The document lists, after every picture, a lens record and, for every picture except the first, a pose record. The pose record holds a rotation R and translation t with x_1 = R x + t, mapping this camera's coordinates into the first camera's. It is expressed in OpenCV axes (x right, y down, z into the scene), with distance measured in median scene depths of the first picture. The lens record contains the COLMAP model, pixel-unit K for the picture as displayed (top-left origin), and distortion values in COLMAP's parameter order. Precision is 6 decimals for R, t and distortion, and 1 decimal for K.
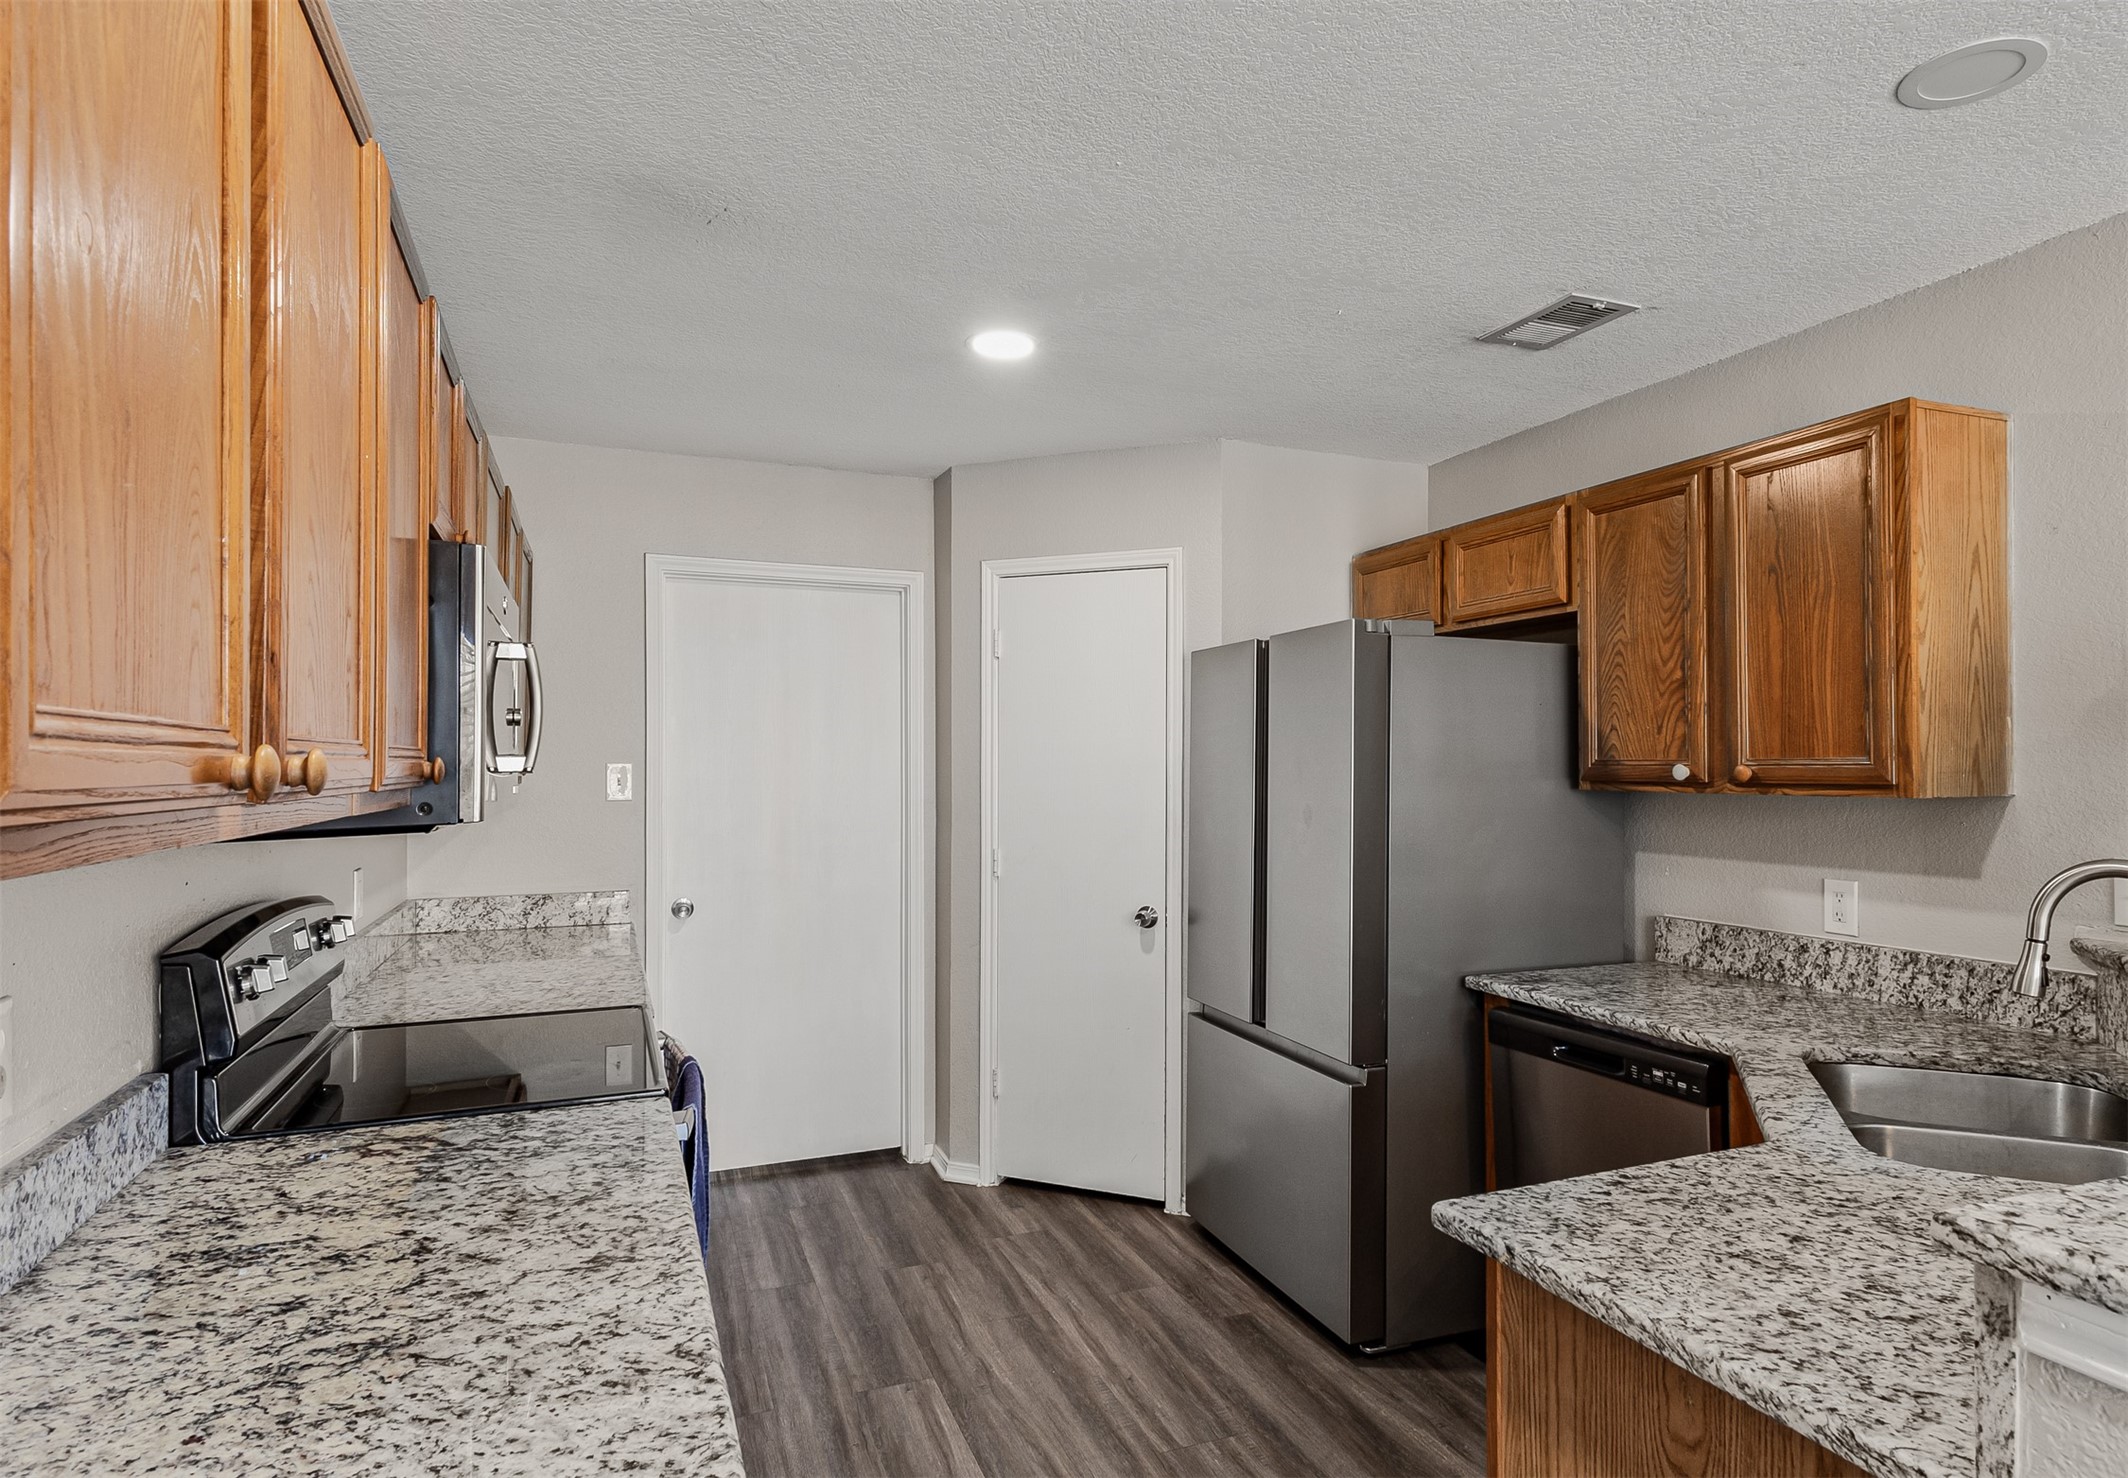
lens RADIAL K [[1224.3, 0, 1067.4], [0, 1224.3, 740.3], [0, 0, 1]] dist [0.010662, 0.000196]
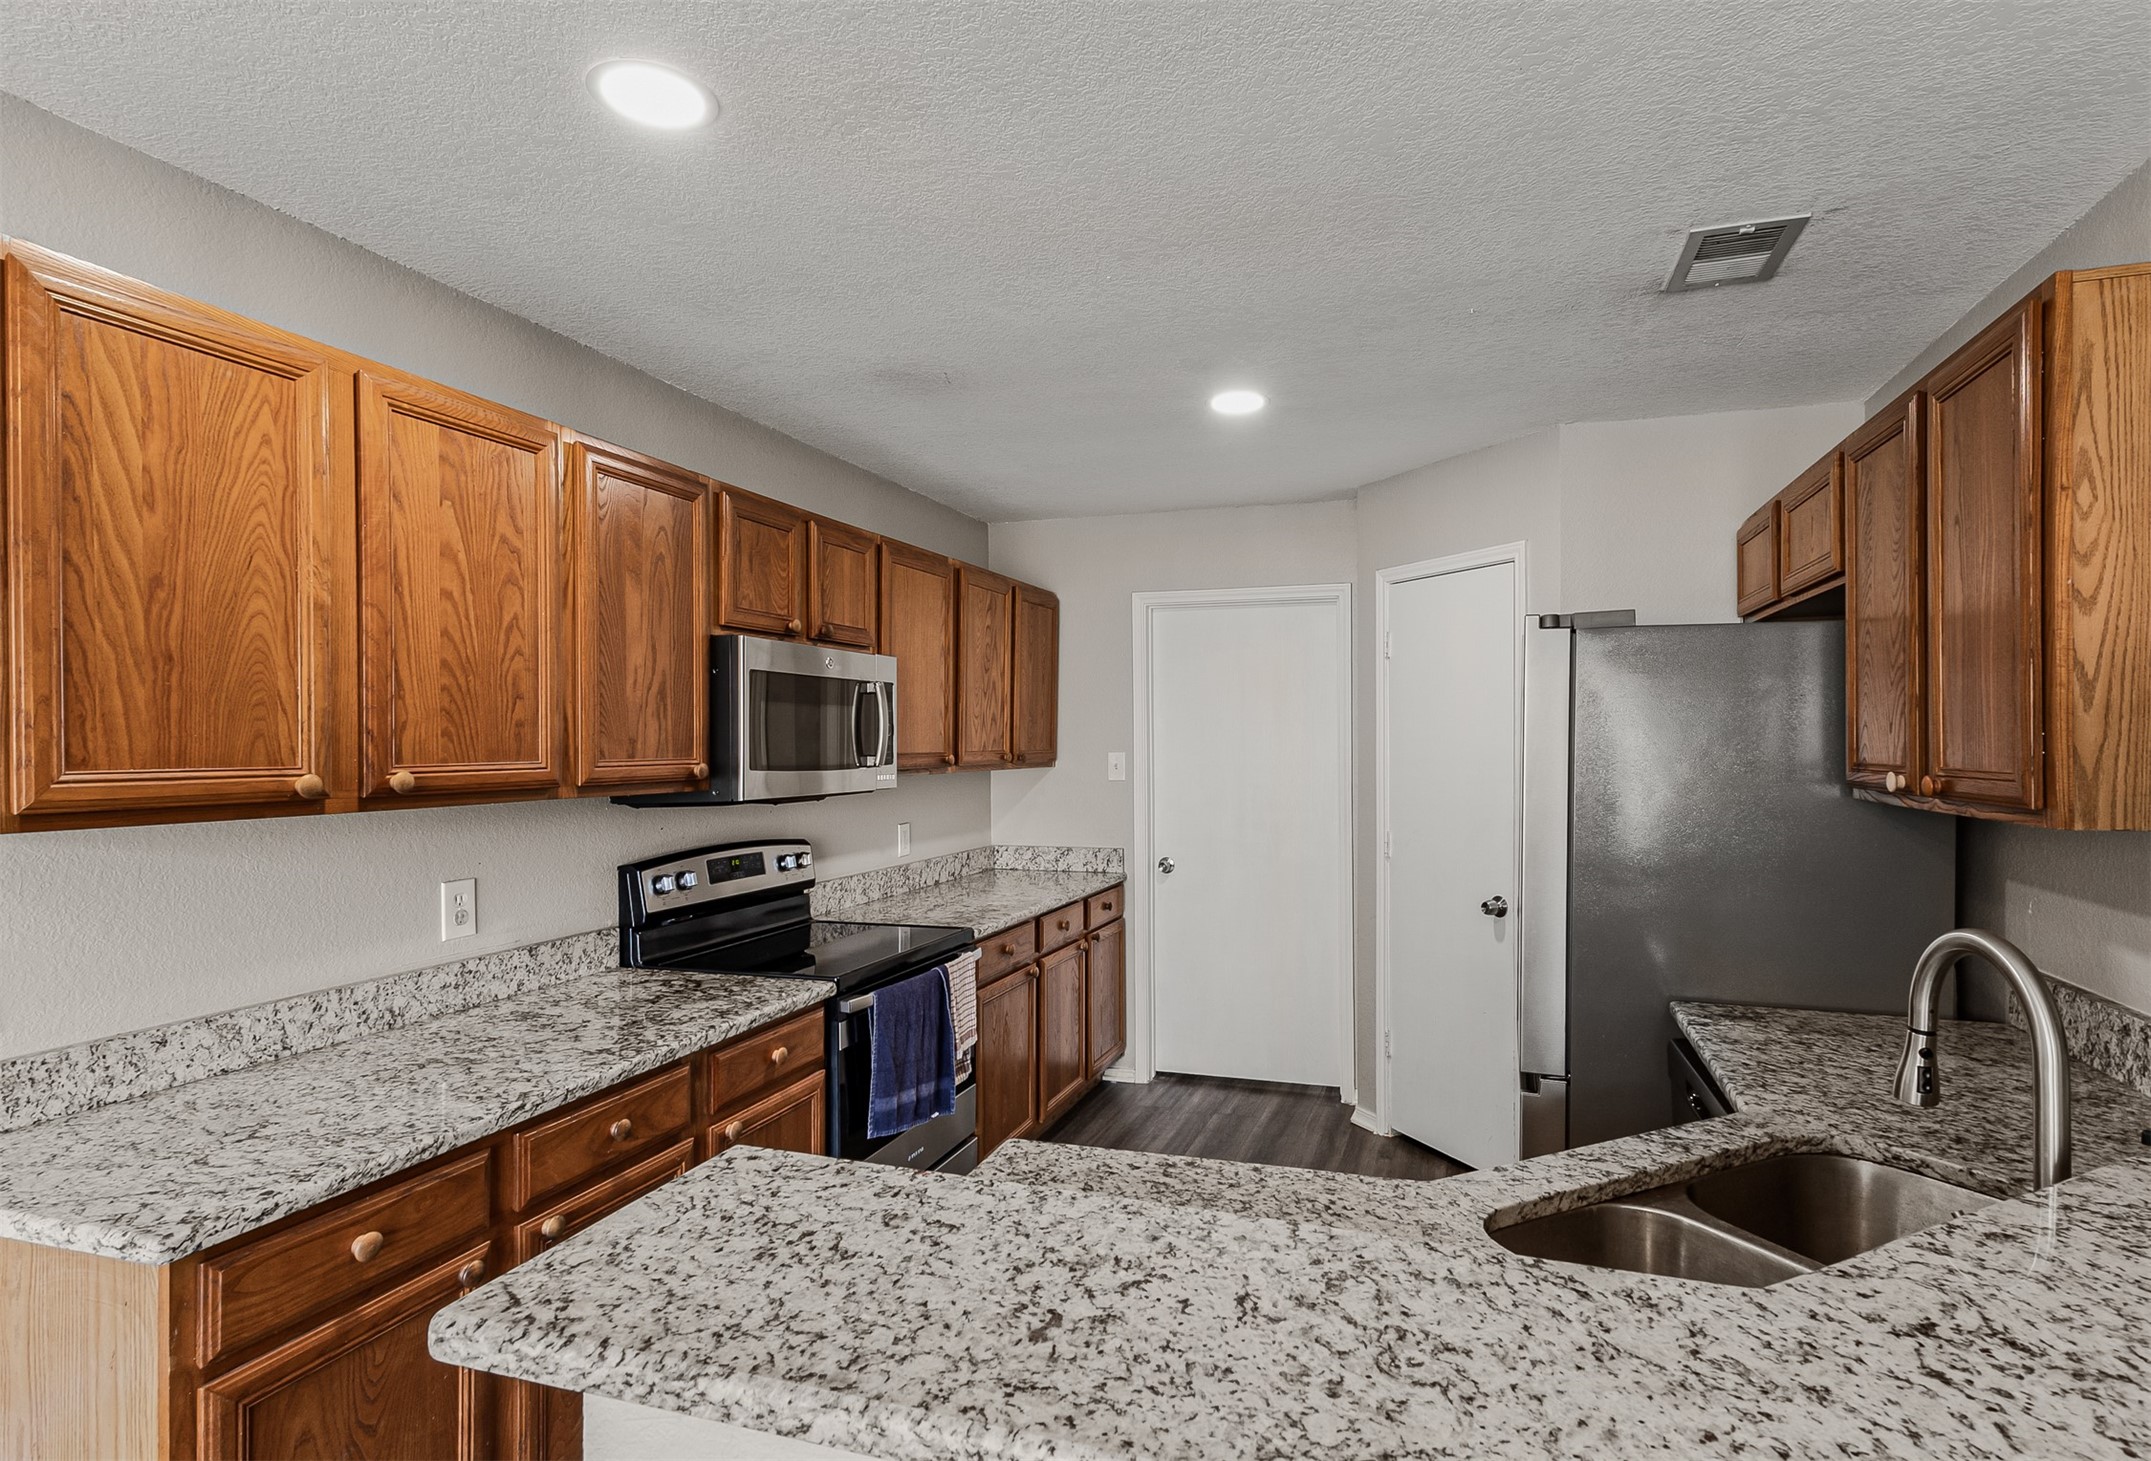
lens RADIAL K [[1093.3, 0, 1080.2], [0, 1093.3, 736.0], [0, 0, 1]] dist [0.014877, 0.000110]
pose [[0.763225, -0.003823, -0.646122, 0.562062], [0.015064, 0.999816, 0.011879, -0.020506], [0.645958, -0.018800, 0.763142, 0.112884]]
